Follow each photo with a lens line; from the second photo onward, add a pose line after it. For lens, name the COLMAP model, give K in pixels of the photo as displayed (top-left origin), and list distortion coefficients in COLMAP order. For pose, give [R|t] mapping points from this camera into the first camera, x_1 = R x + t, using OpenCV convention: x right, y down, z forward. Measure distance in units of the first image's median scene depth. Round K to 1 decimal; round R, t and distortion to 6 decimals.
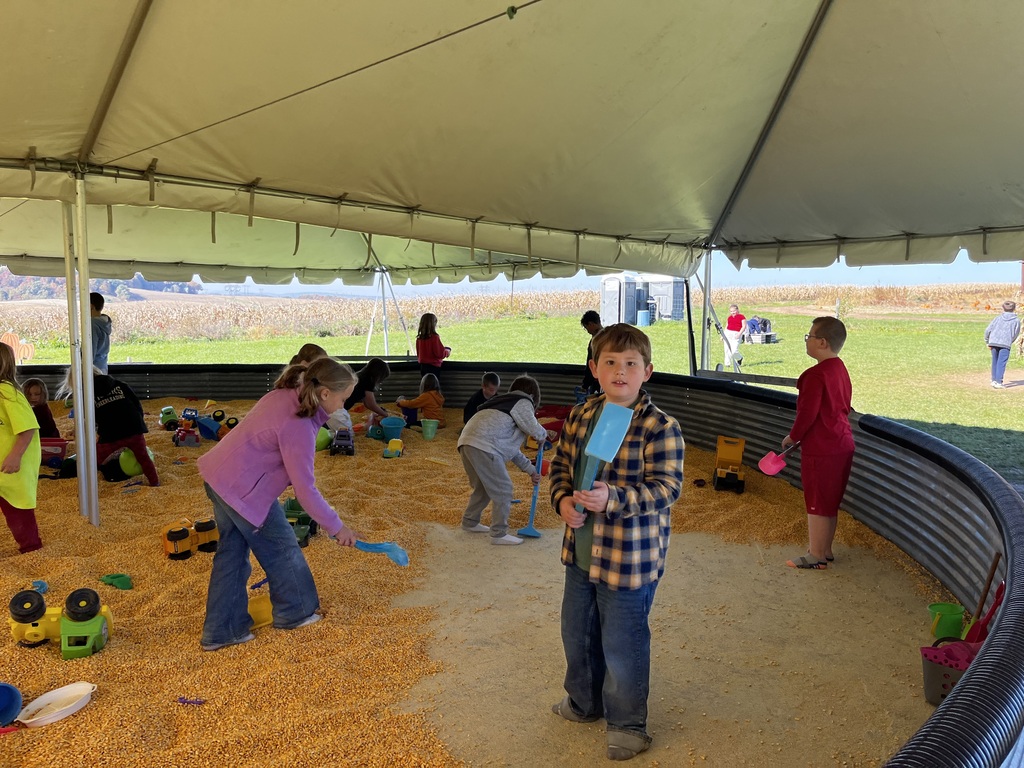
lens RADIAL K [[782.3, 0, 511.8], [0, 782.3, 386.6], [0, 0, 1]] dist [0.028950, -0.002513]
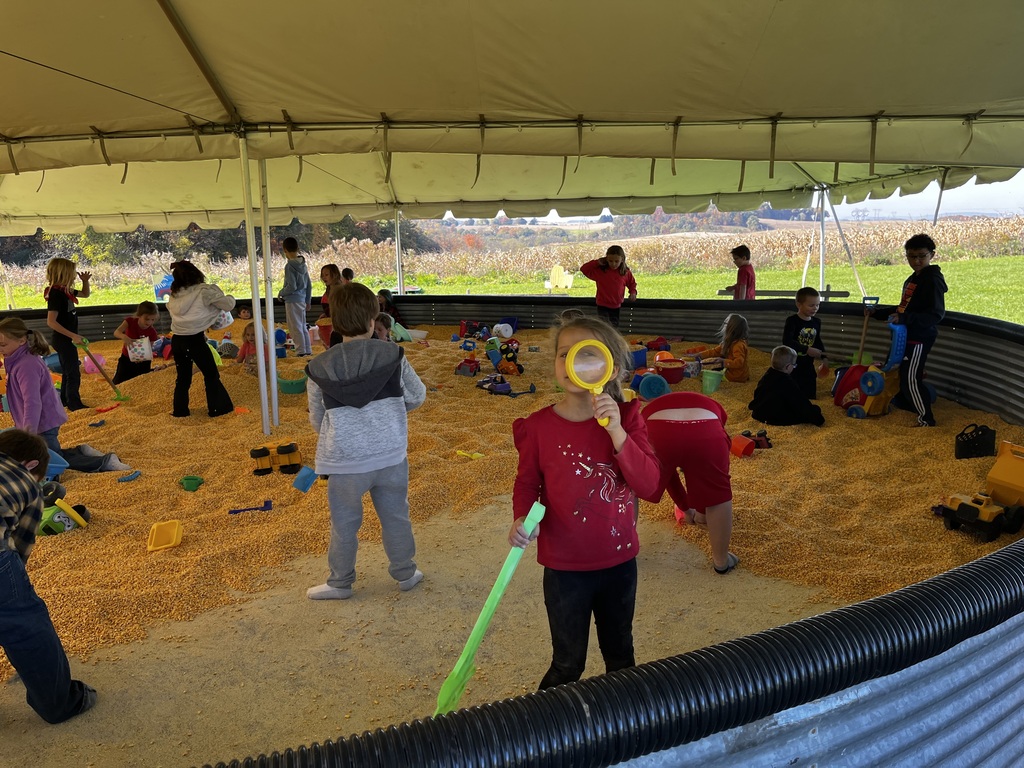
lens RADIAL K [[782.3, 0, 512.0], [0, 782.3, 382.3], [0, 0, 1]] dist [0.028950, -0.002513]
pose [[0.714062, 0.099127, -0.693029, 0.381325], [-0.039782, 0.994071, 0.101198, -0.025401], [0.698951, -0.044692, 0.713771, 0.289442]]
